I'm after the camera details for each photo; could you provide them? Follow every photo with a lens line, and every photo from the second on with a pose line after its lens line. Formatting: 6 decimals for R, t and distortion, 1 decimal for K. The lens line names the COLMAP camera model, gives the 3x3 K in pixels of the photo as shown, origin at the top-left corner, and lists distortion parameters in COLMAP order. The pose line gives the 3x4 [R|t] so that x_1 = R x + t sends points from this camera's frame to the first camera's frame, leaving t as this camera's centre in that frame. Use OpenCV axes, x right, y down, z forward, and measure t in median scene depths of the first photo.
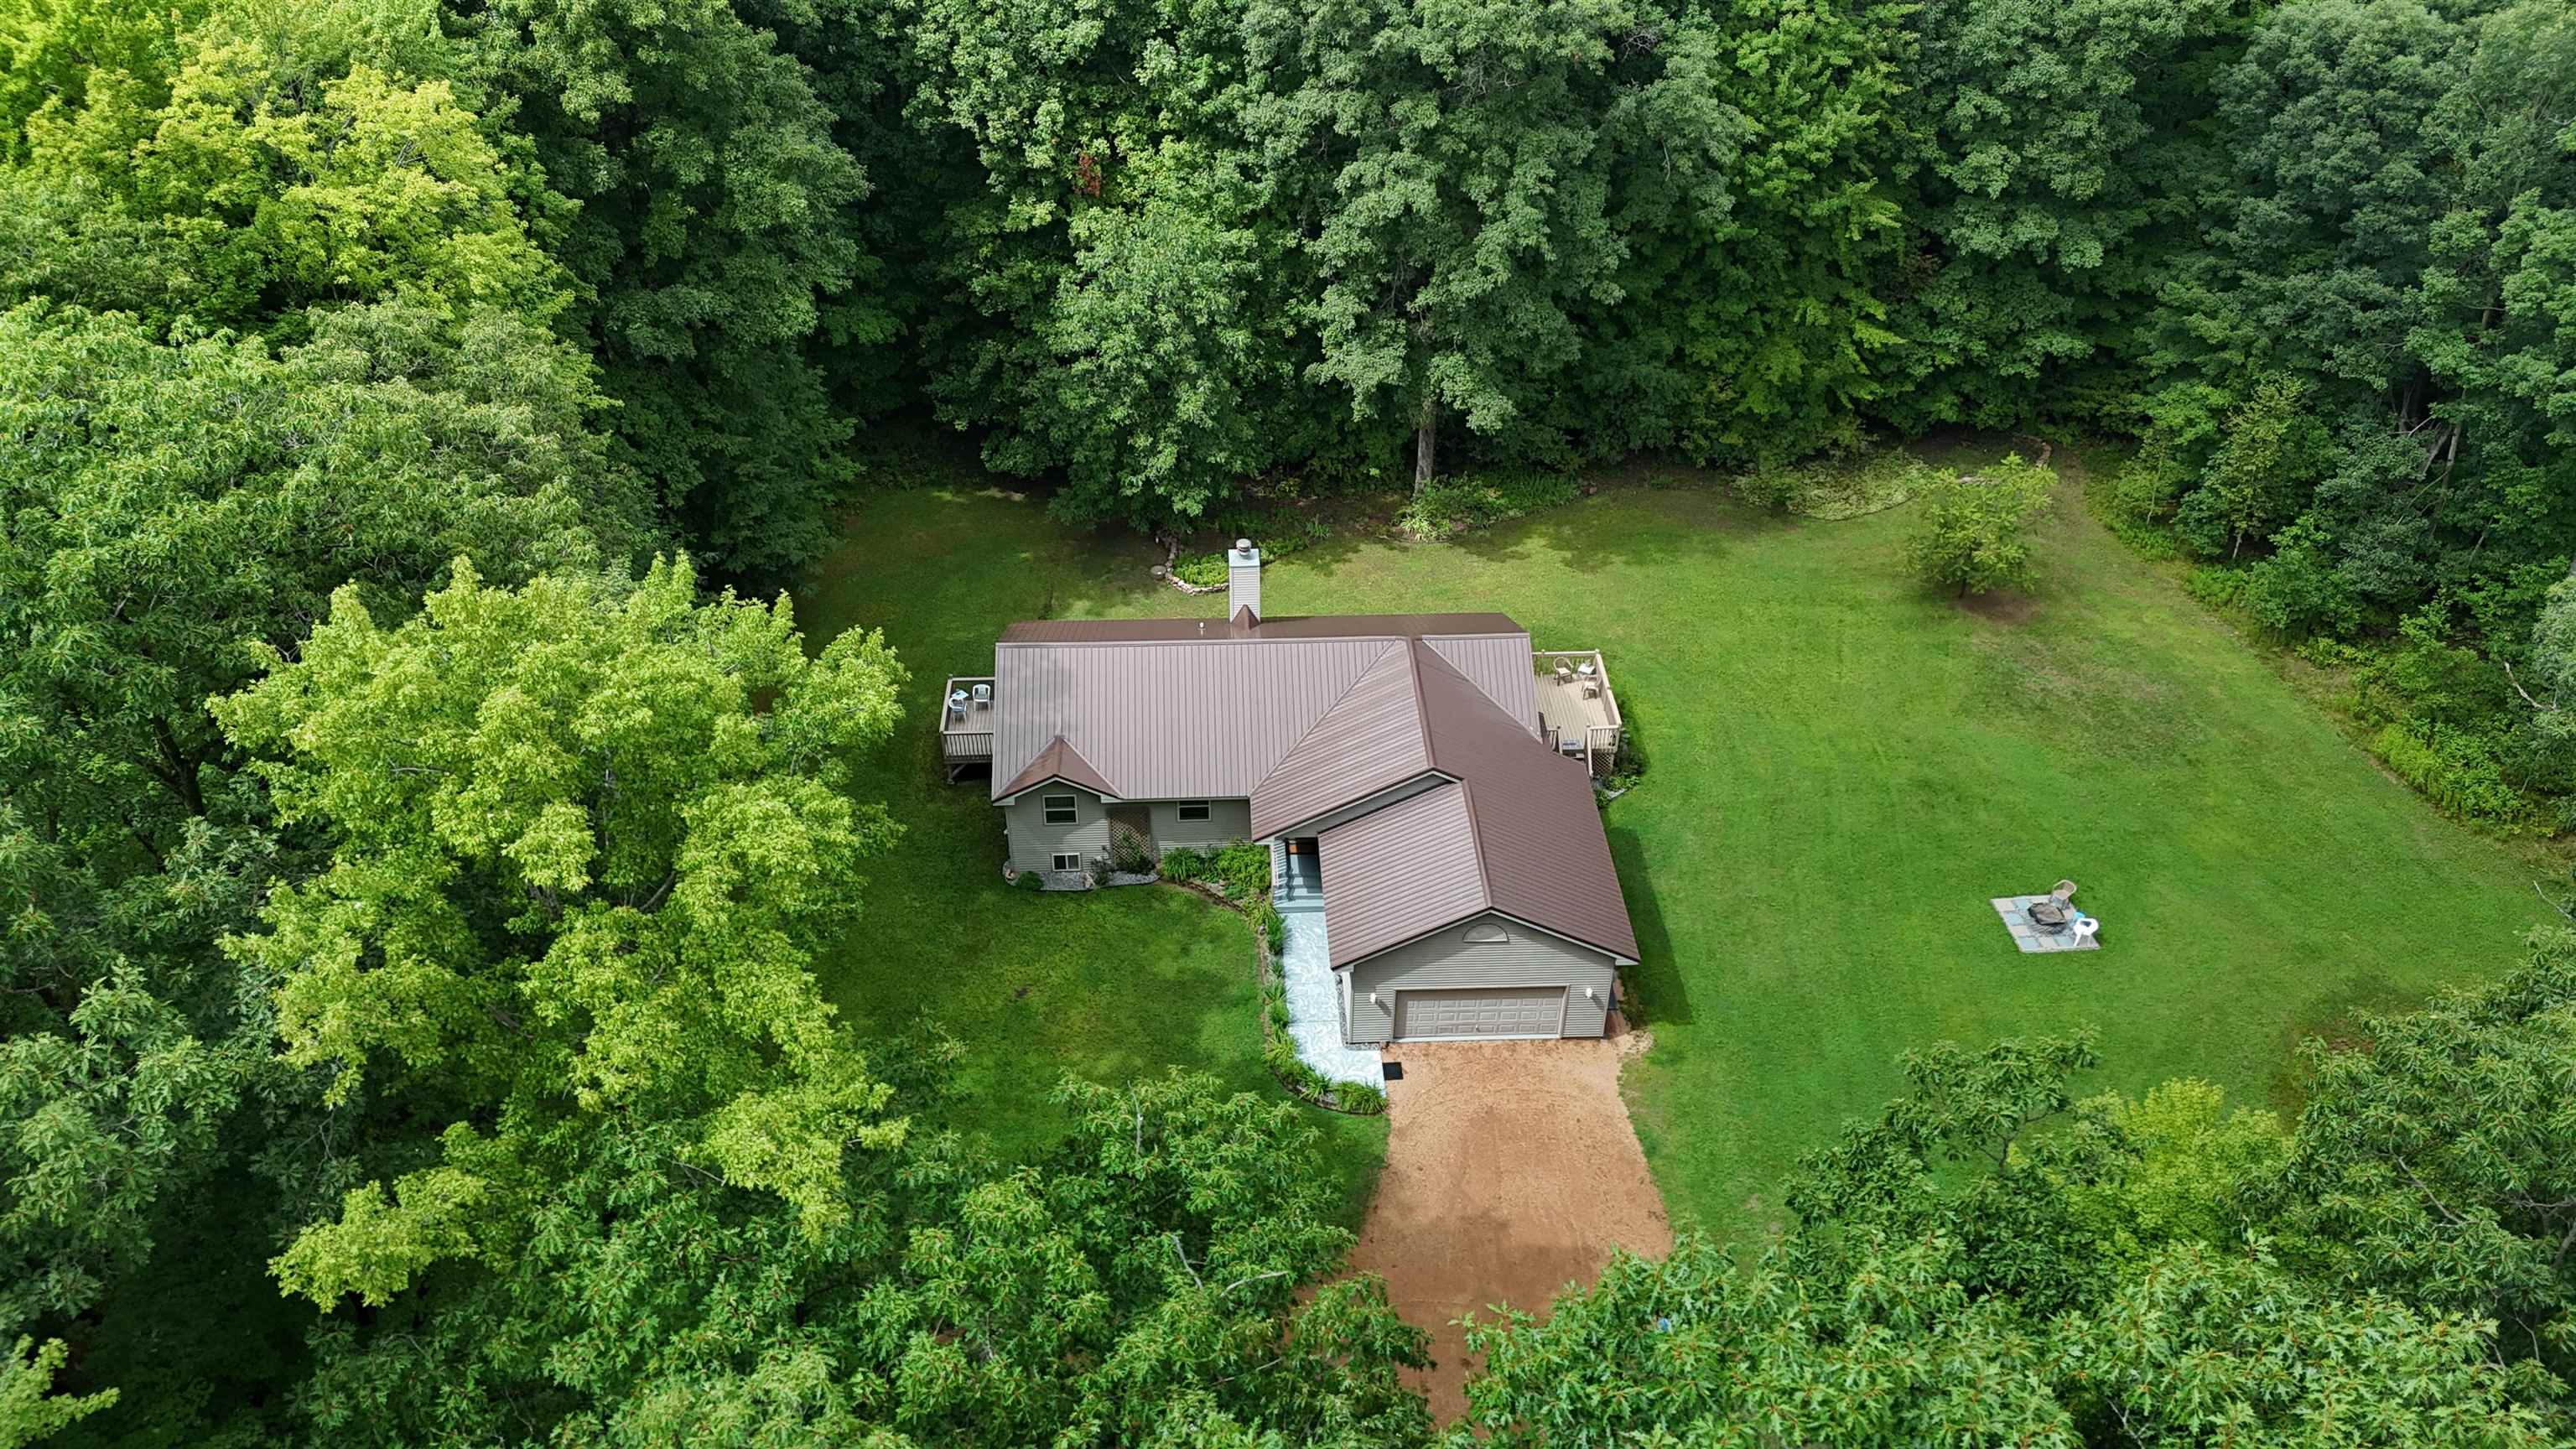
lens RADIAL K [[1892.6, 0, 1288.0], [0, 1892.6, 724.5], [0, 0, 1]] dist [0.072798, -0.068631]
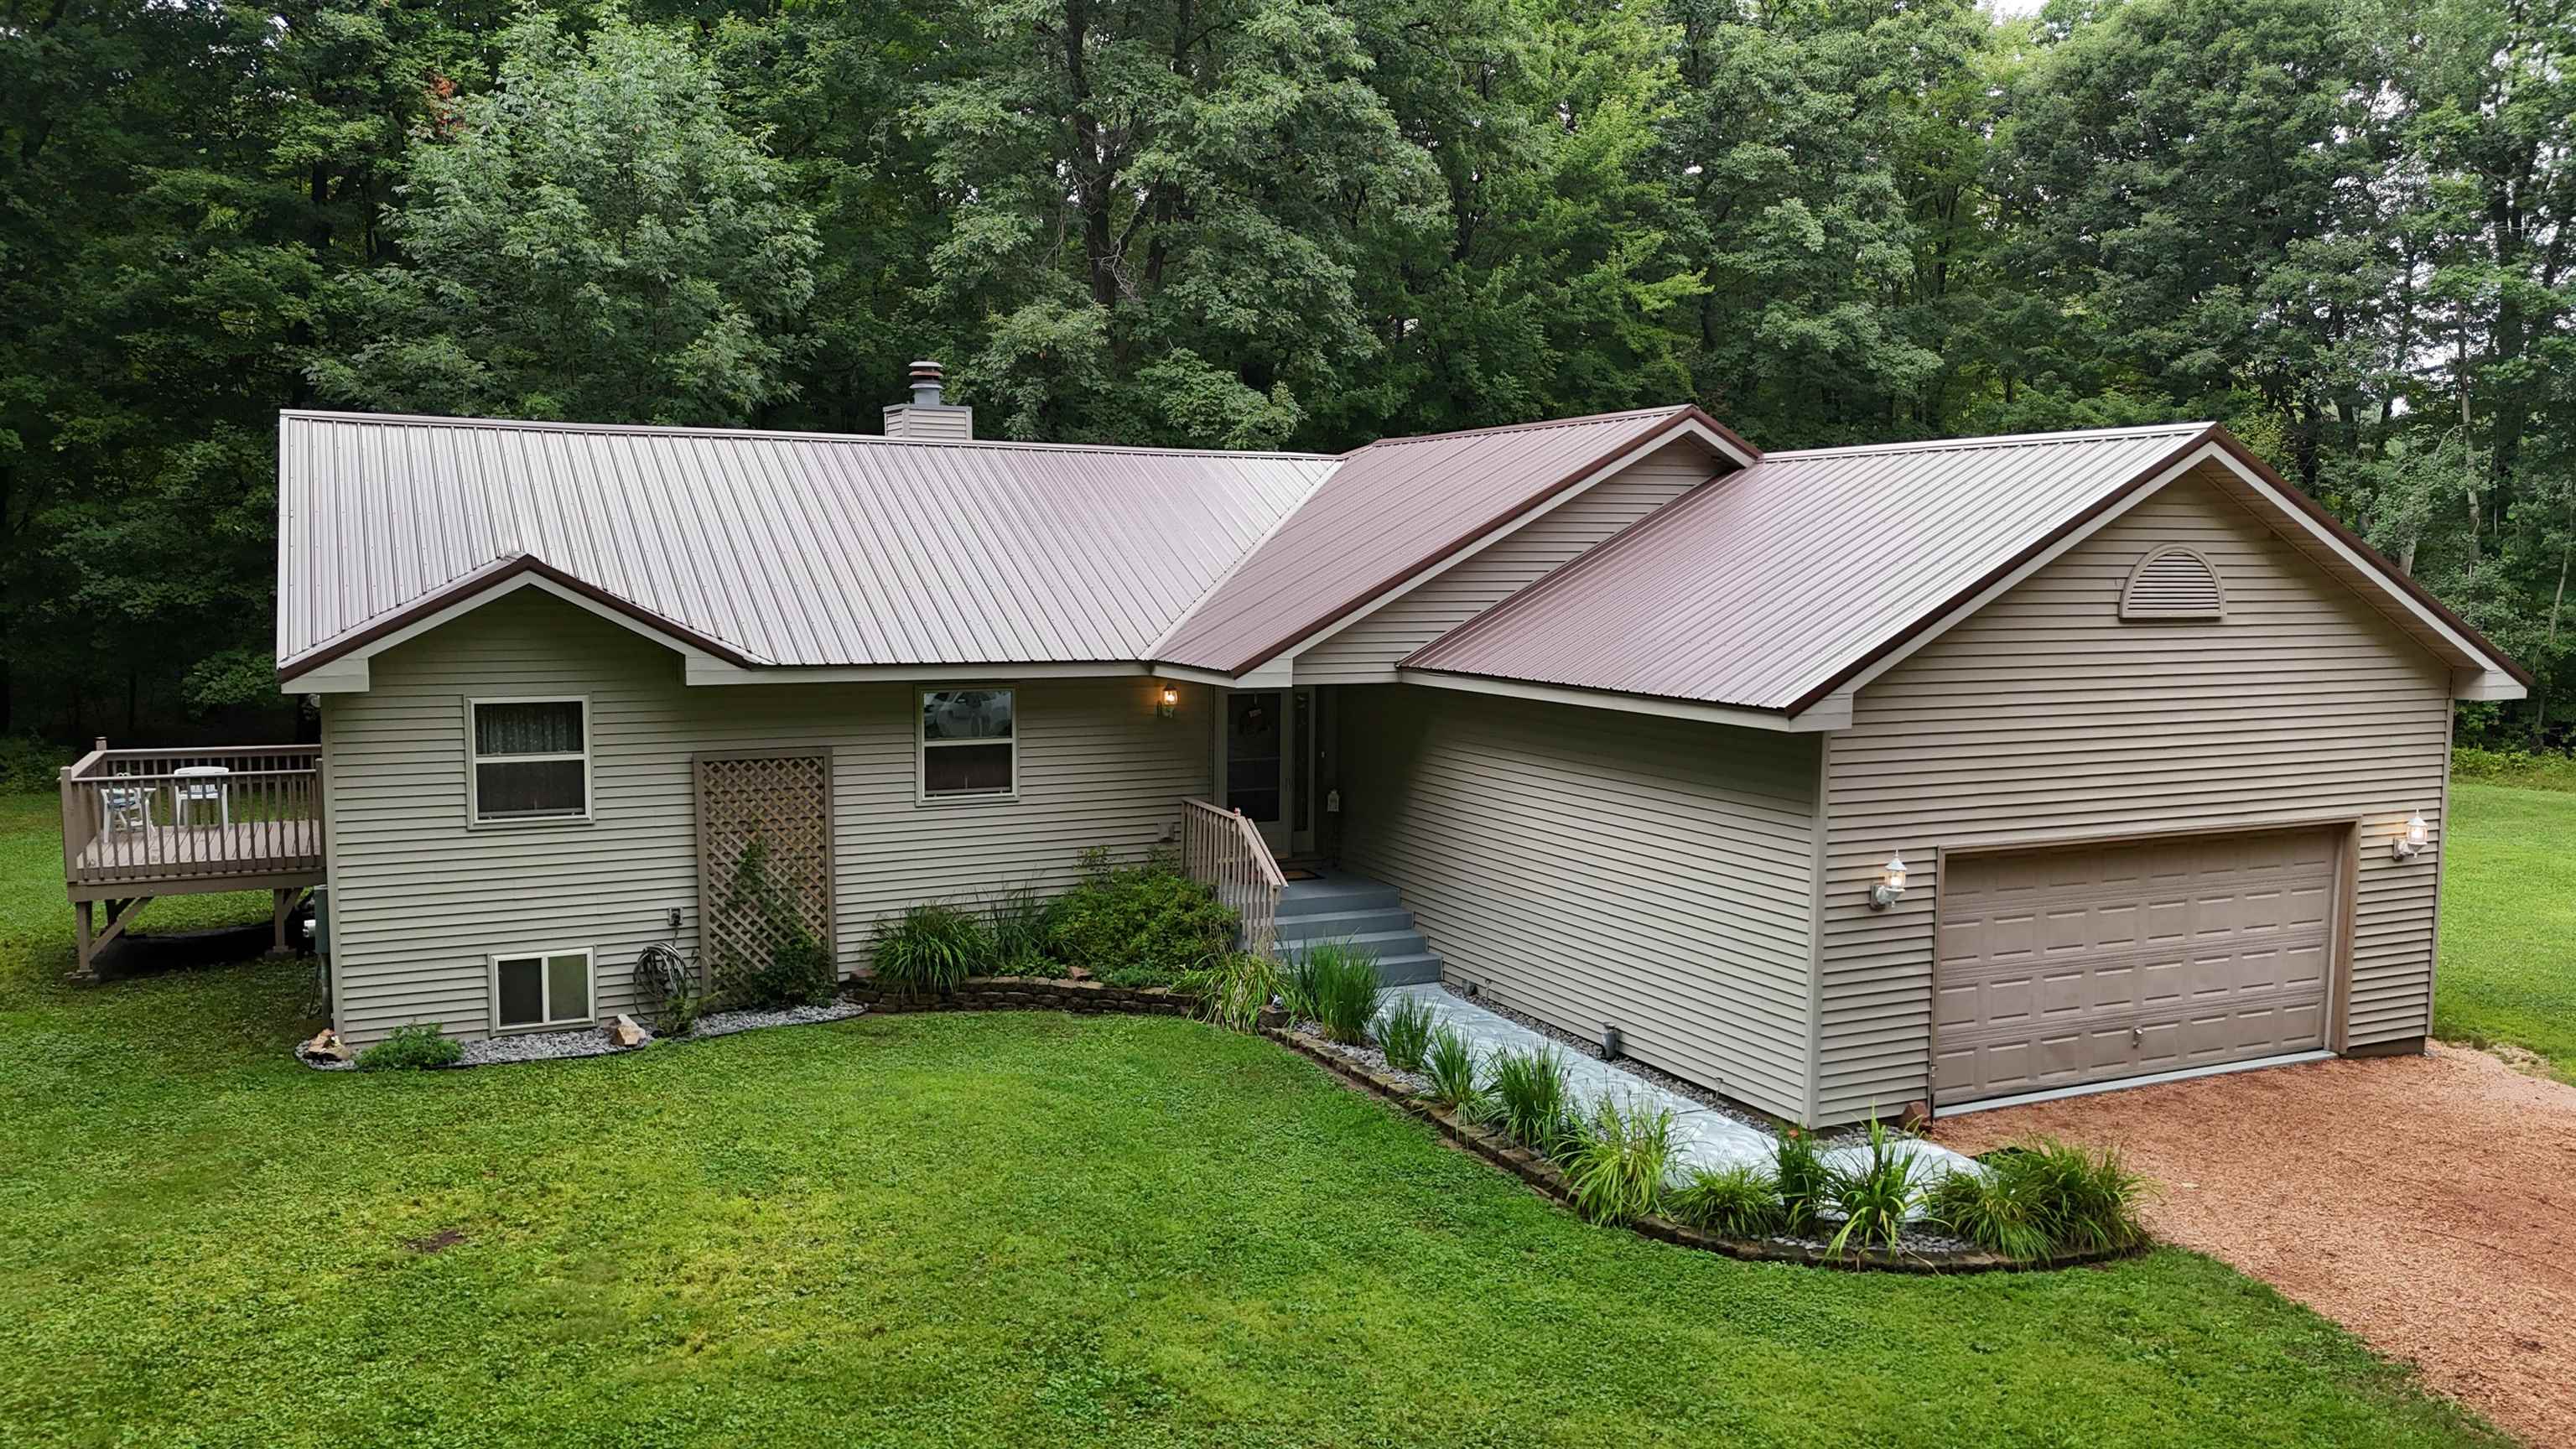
lens RADIAL K [[1892.6, 0, 1288.0], [0, 1892.6, 724.5], [0, 0, 1]] dist [0.072798, -0.068631]
pose [[0.919923, -0.038362, 0.390218, -0.126769], [0.239027, 0.843766, -0.480547, 0.212384], [-0.310818, 0.535339, 0.785369, 0.715548]]
